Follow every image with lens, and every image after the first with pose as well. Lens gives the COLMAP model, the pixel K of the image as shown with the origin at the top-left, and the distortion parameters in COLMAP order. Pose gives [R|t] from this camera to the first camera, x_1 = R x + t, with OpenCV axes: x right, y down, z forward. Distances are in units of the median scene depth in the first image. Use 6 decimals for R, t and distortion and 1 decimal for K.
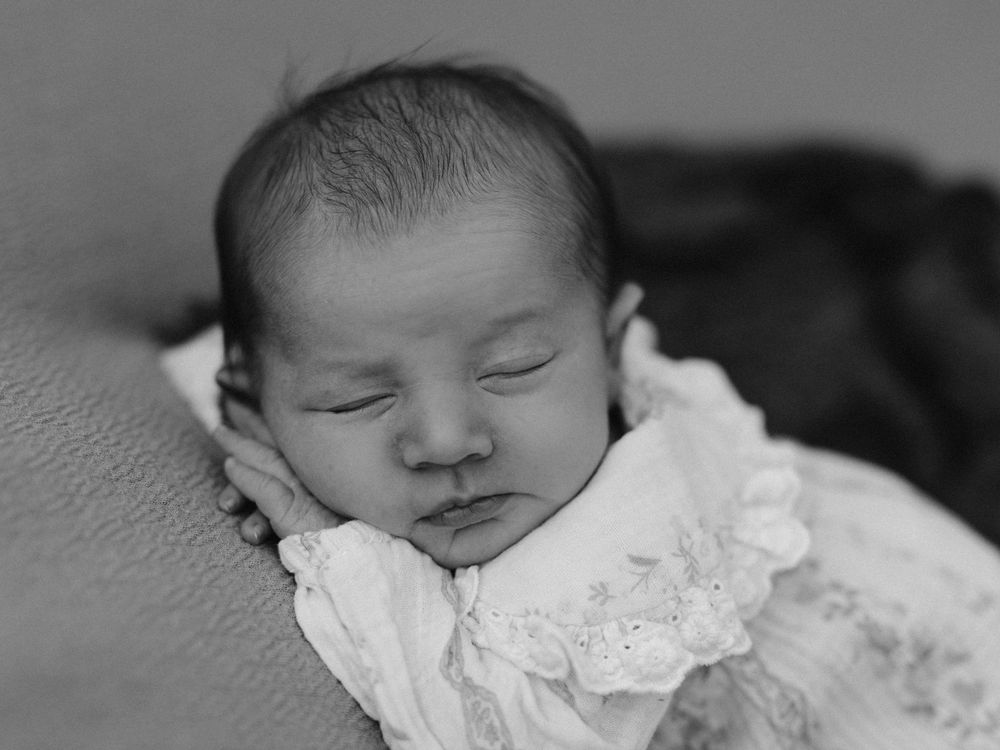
lens RADIAL K [[1405.9, 0, 502.5], [0, 1405.9, 372.7], [0, 0, 1]] dist [0.021440, 0.000000]
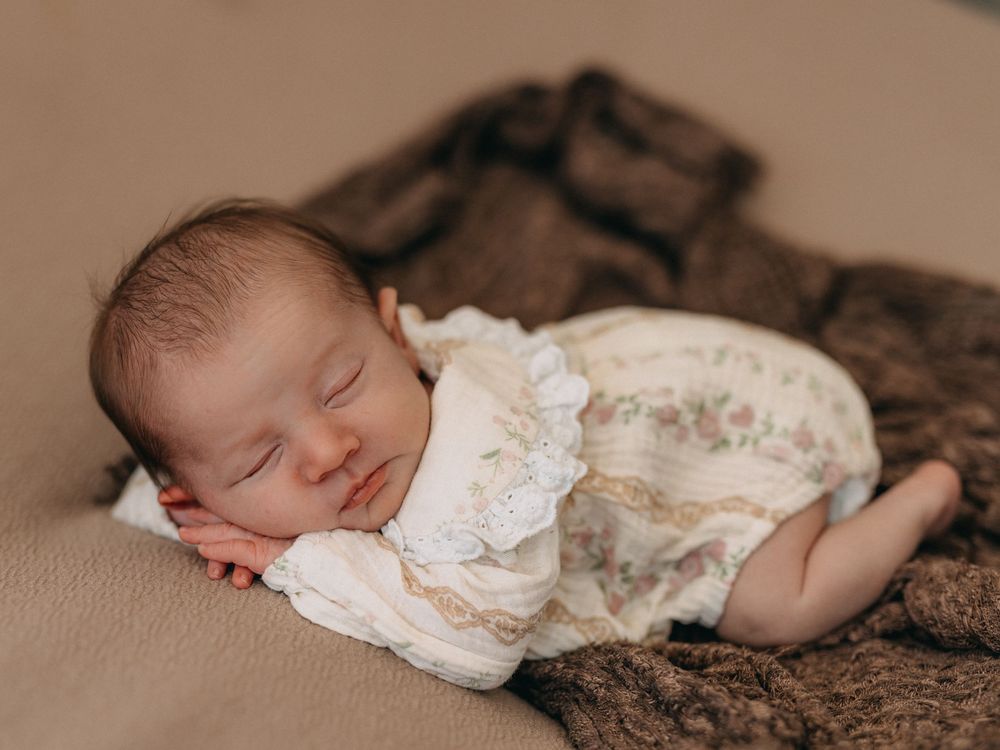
lens RADIAL K [[1405.9, 0, 486.5], [0, 1405.9, 334.9], [0, 0, 1]] dist [0.021440, 0.000000]
pose [[0.852658, -0.509207, 0.116974, -0.008643], [0.510634, 0.859573, 0.019697, -0.000495], [-0.110578, 0.042936, 0.992940, -0.422993]]
